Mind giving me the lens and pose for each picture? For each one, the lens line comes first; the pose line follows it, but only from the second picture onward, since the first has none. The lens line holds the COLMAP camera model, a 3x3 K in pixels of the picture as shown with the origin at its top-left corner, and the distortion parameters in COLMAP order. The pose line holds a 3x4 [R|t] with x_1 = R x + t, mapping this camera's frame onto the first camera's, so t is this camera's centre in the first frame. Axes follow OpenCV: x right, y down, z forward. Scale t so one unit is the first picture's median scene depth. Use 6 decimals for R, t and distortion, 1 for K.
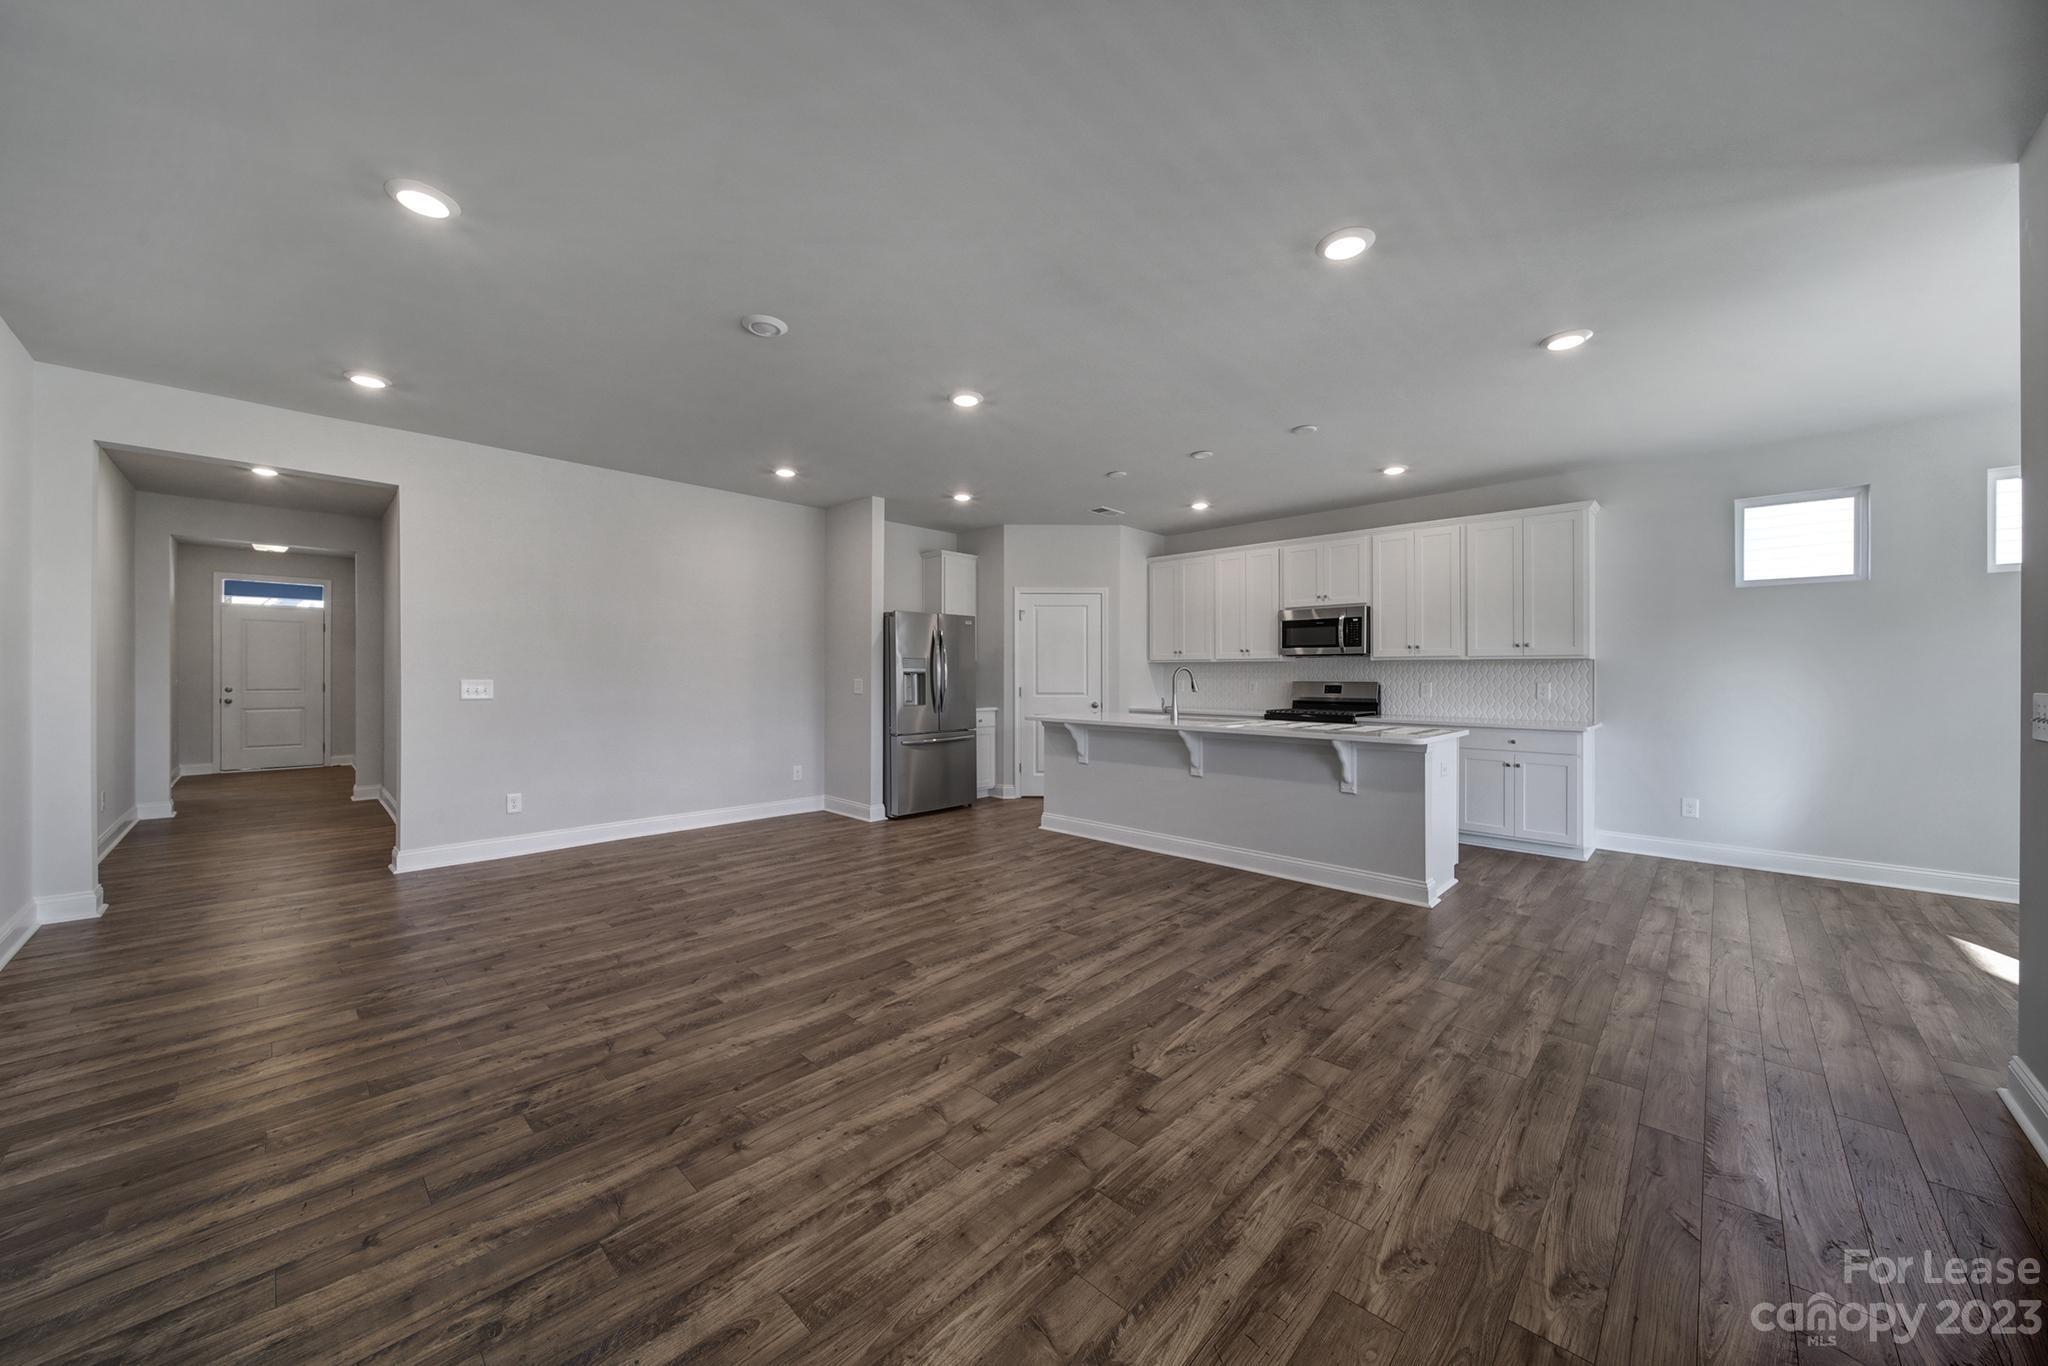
lens RADIAL K [[713.4, 0, 1017.0], [0, 713.4, 676.3], [0, 0, 1]] dist [-0.001590, -0.000175]
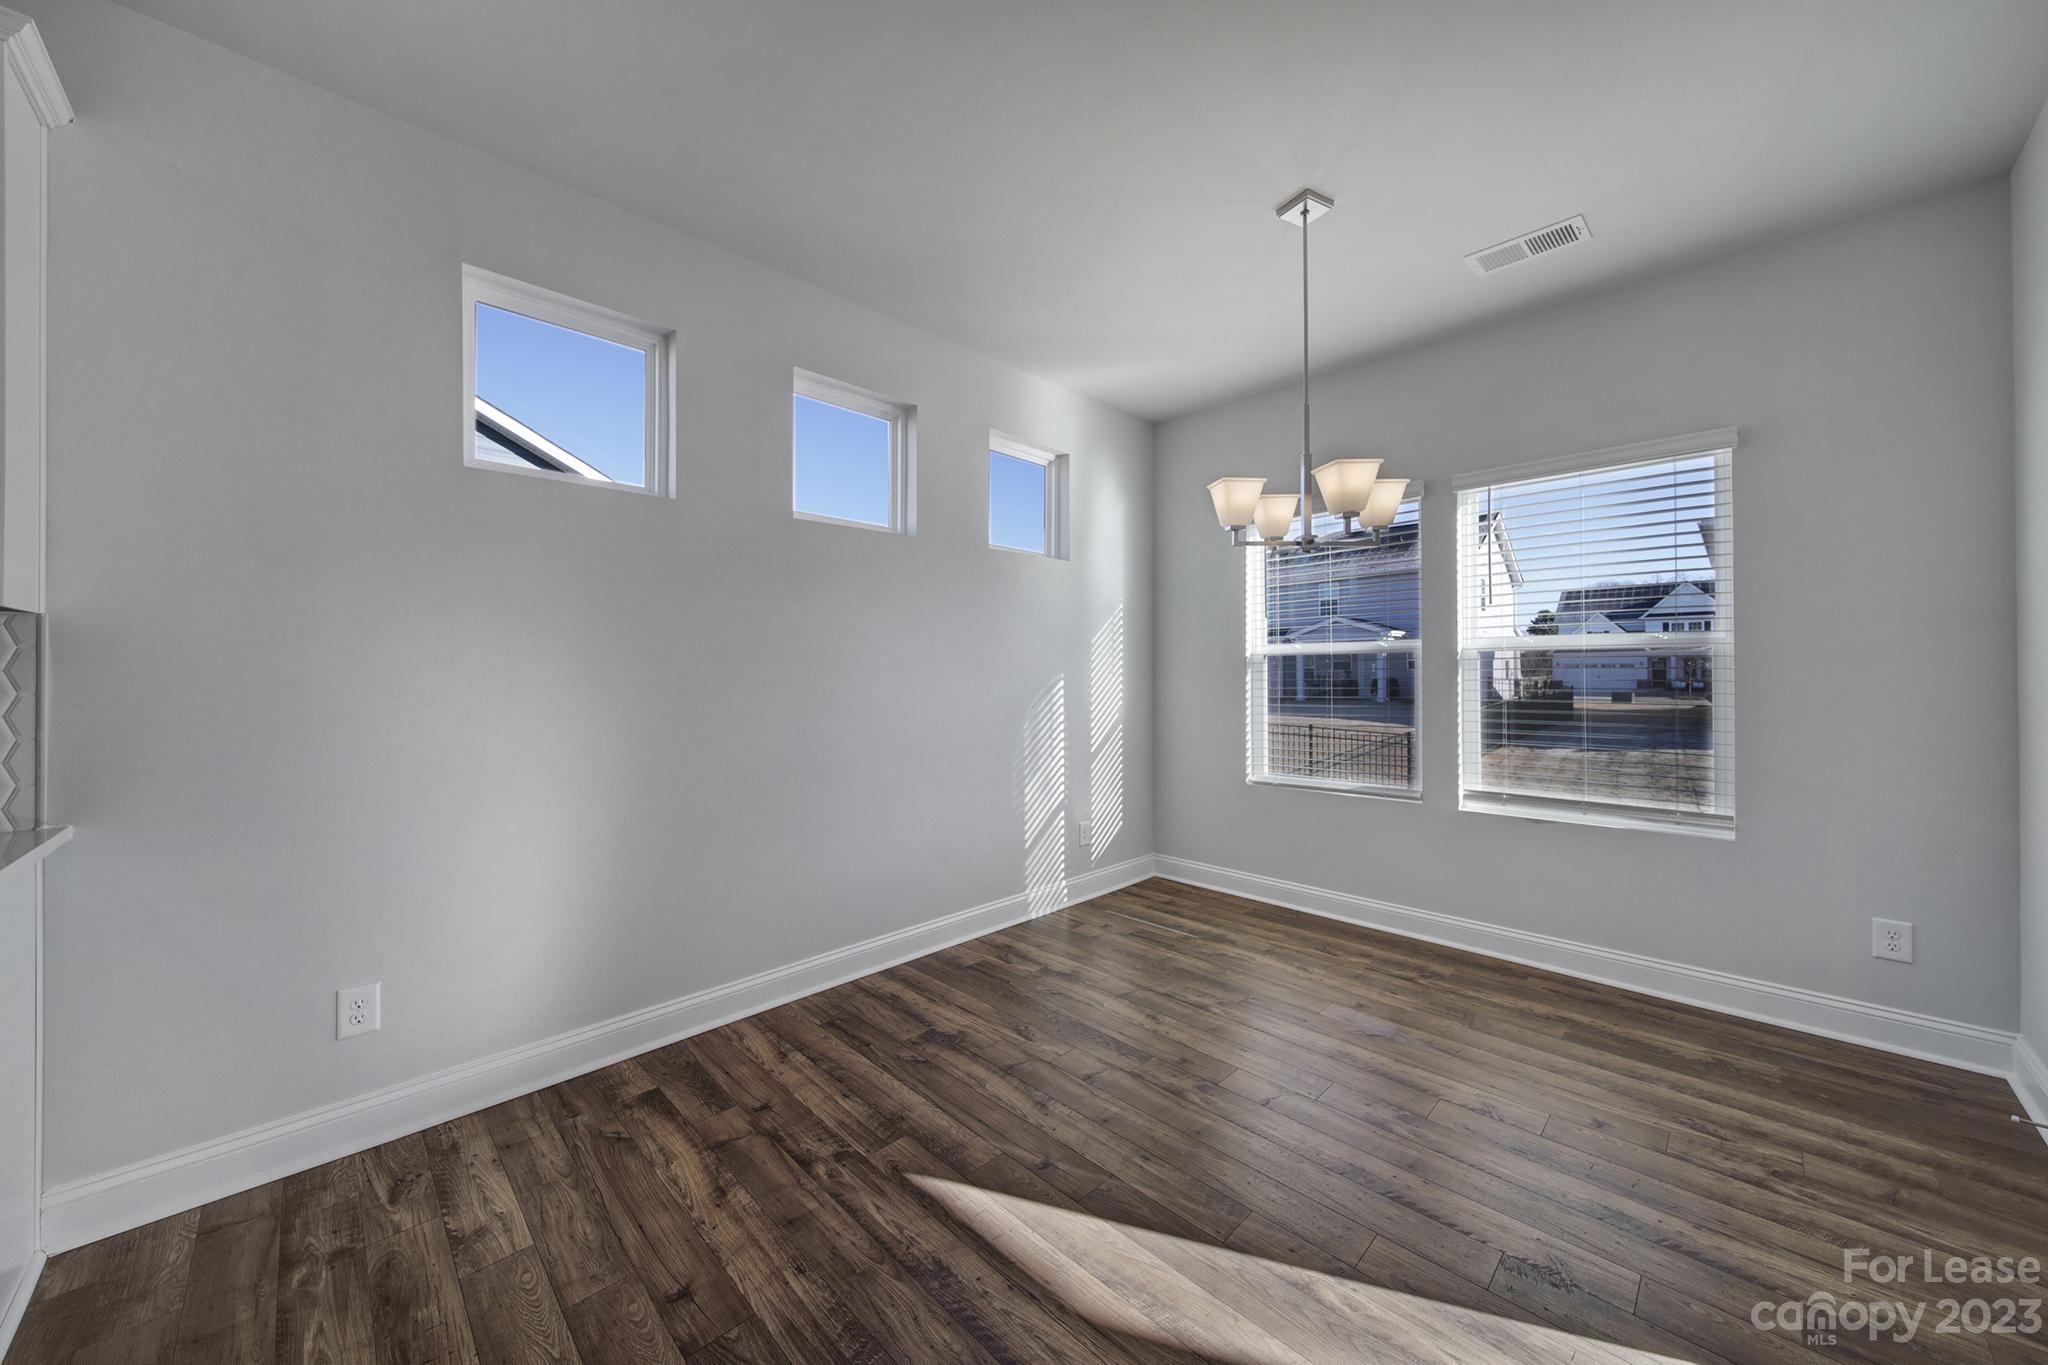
lens RADIAL K [[736.6, 0, 1049.0], [0, 736.6, 667.4], [0, 0, 1]] dist [-0.008600, -0.000116]
pose [[0.017787, 0.000540, 0.999842, 0.528233], [0.004807, 0.999988, -0.000625, -0.000233], [-0.999830, 0.004817, 0.017784, 0.588437]]
